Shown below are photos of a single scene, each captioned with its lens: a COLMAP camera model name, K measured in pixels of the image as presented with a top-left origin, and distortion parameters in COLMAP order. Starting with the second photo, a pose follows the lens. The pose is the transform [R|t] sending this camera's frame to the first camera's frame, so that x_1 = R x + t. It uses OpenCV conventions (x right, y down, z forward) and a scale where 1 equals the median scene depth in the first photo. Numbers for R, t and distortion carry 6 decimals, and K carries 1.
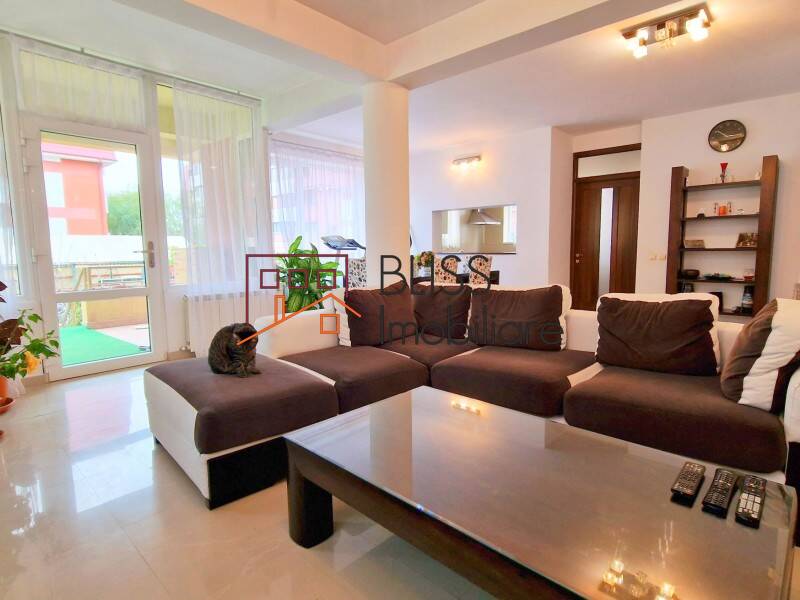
lens RADIAL K [[440.2, 0, 404.0], [0, 440.2, 296.8], [0, 0, 1]] dist [0.004498, -0.002944]
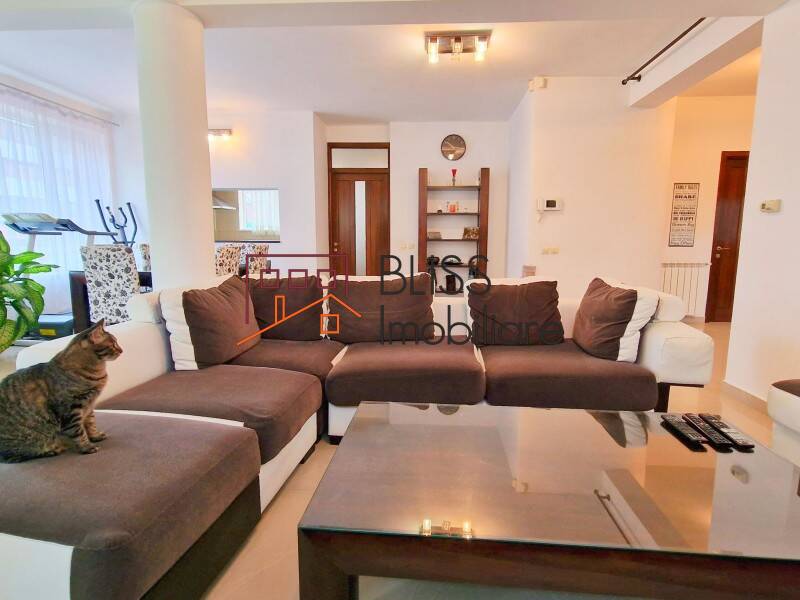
lens RADIAL K [[440.2, 0, 404.0], [0, 440.2, 296.8], [0, 0, 1]] dist [0.004498, -0.002944]
pose [[0.778887, -0.068267, 0.623438, -0.167612], [0.053182, 0.997667, 0.042803, -0.009820], [-0.624906, -0.000183, 0.780700, 0.129892]]
